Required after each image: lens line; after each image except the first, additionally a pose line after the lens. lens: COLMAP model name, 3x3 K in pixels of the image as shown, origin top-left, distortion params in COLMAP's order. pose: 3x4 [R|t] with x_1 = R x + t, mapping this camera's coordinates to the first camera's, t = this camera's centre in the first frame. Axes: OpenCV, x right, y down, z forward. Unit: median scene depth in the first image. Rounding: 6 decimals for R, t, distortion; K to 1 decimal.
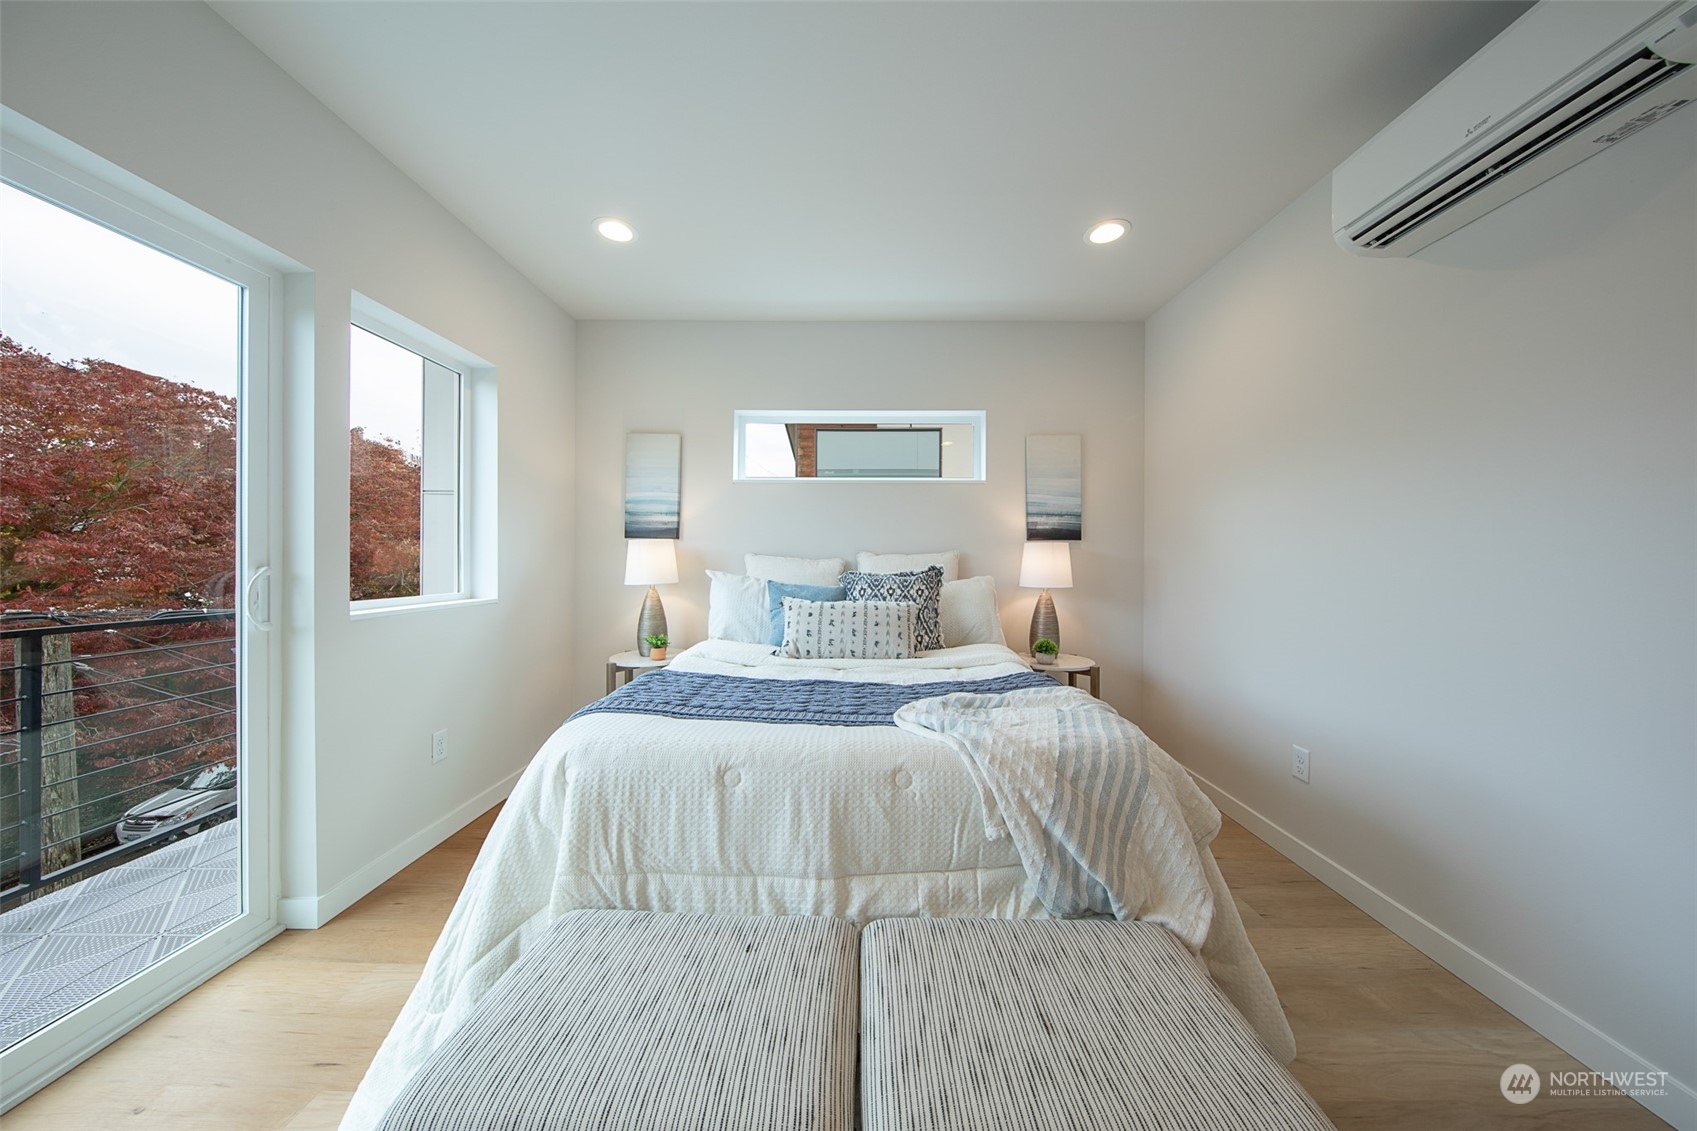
lens RADIAL K [[534.7, 0, 854.2], [0, 534.7, 562.4], [0, 0, 1]] dist [0.006558, -0.005251]
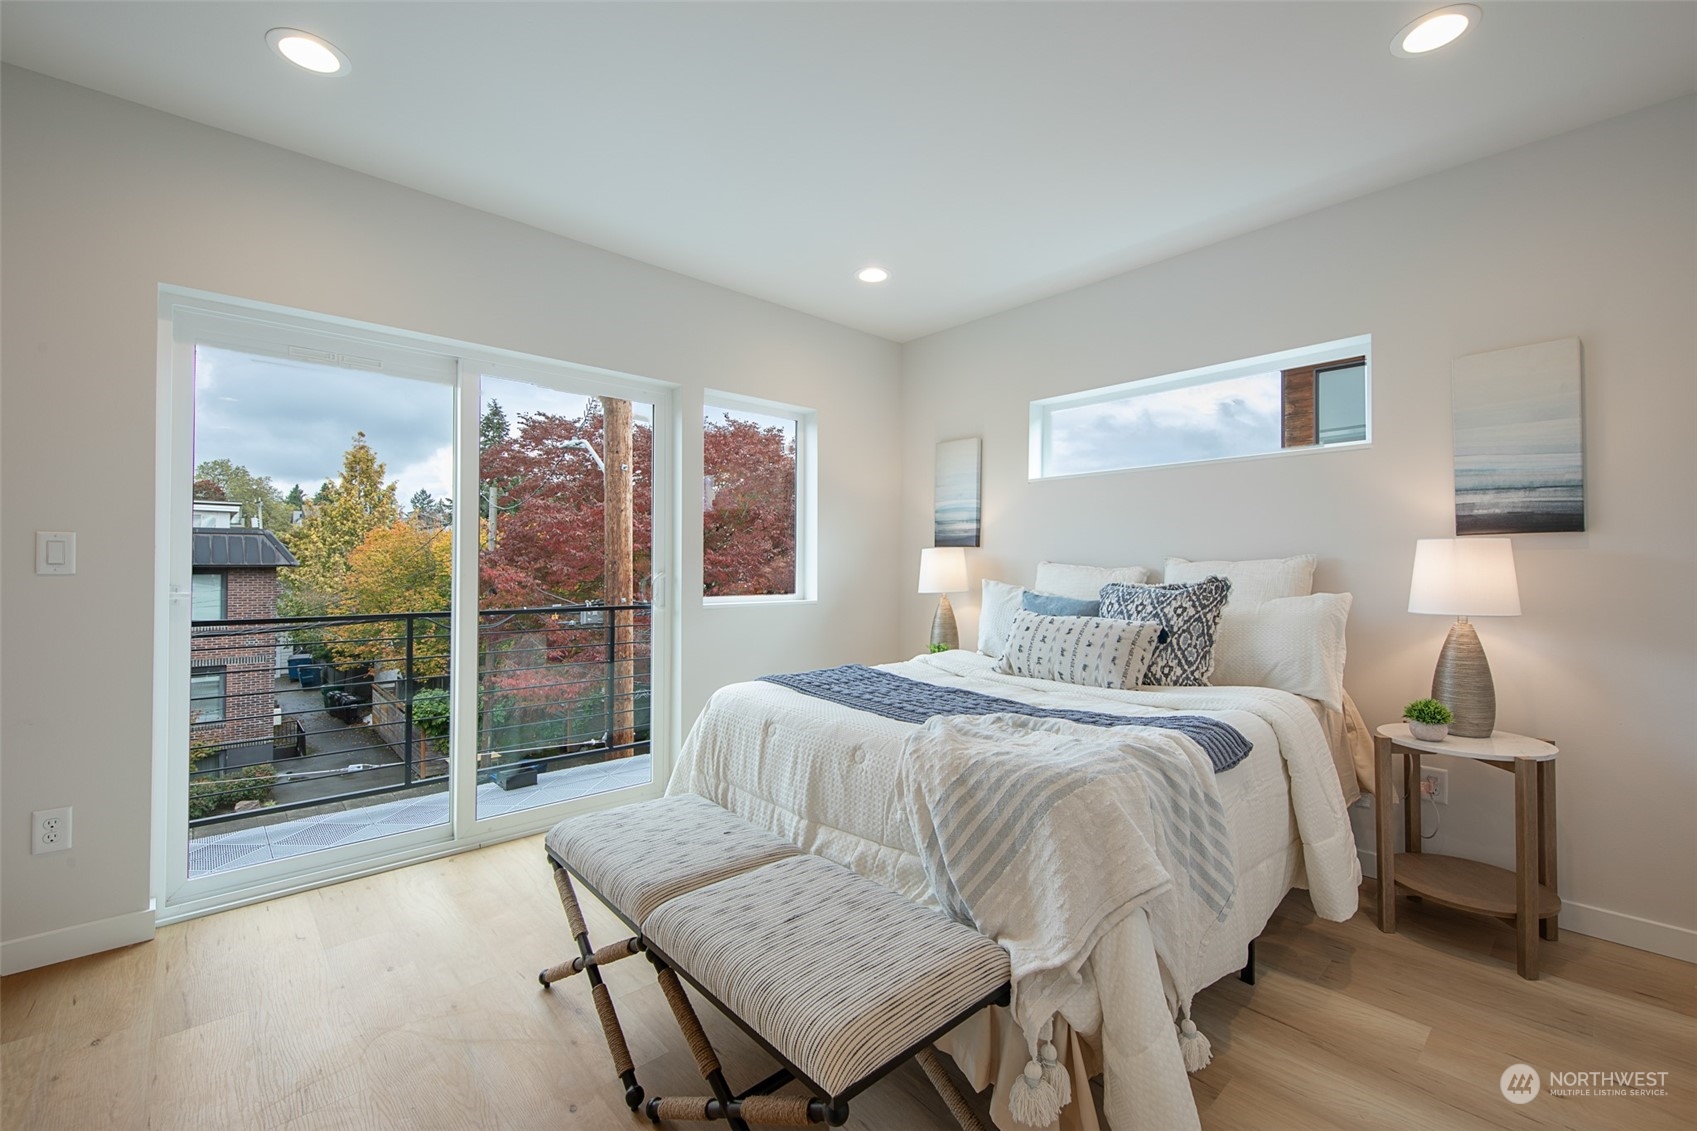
lens RADIAL K [[708.7, 0, 857.3], [0, 708.7, 563.3], [0, 0, 1]] dist [0.016689, -0.004657]
pose [[0.681131, -0.005851, -0.732138, 0.610944], [-0.004247, 0.999920, -0.011942, 0.002868], [0.732149, 0.011243, 0.681051, -0.028768]]
